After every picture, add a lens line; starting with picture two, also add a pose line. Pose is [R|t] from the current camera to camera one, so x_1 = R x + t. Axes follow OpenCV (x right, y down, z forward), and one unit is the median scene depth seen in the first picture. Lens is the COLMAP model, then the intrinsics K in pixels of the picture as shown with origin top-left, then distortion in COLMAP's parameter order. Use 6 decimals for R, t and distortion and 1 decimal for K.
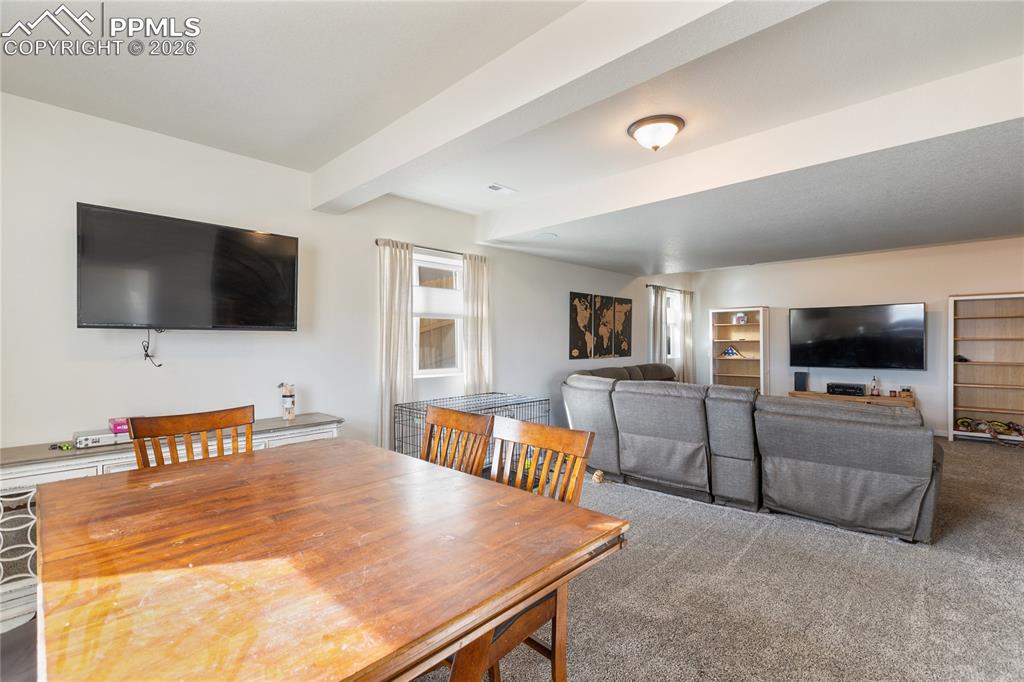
lens RADIAL K [[465.2, 0, 512.0], [0, 465.2, 341.0], [0, 0, 1]] dist [0.000176, 0.000028]
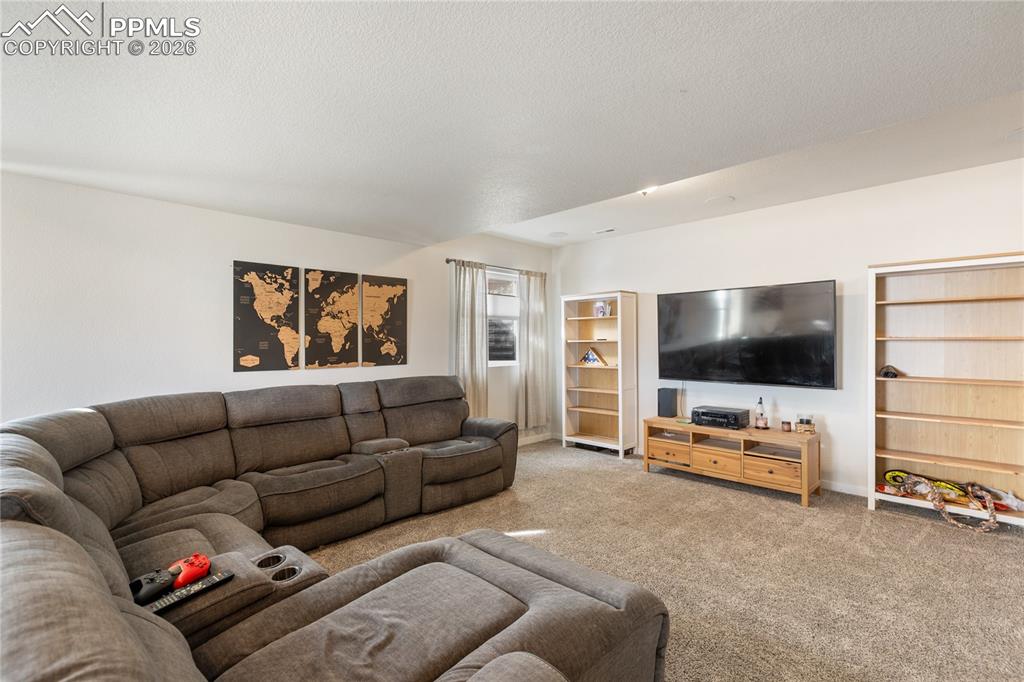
lens RADIAL K [[465.2, 0, 512.0], [0, 465.2, 341.0], [0, 0, 1]] dist [0.000176, 0.000028]
pose [[0.999780, 0.000523, -0.020977, 0.479148], [-0.000520, 1.000000, 0.000133, -0.001028], [0.020977, -0.000123, 0.999780, 0.381252]]
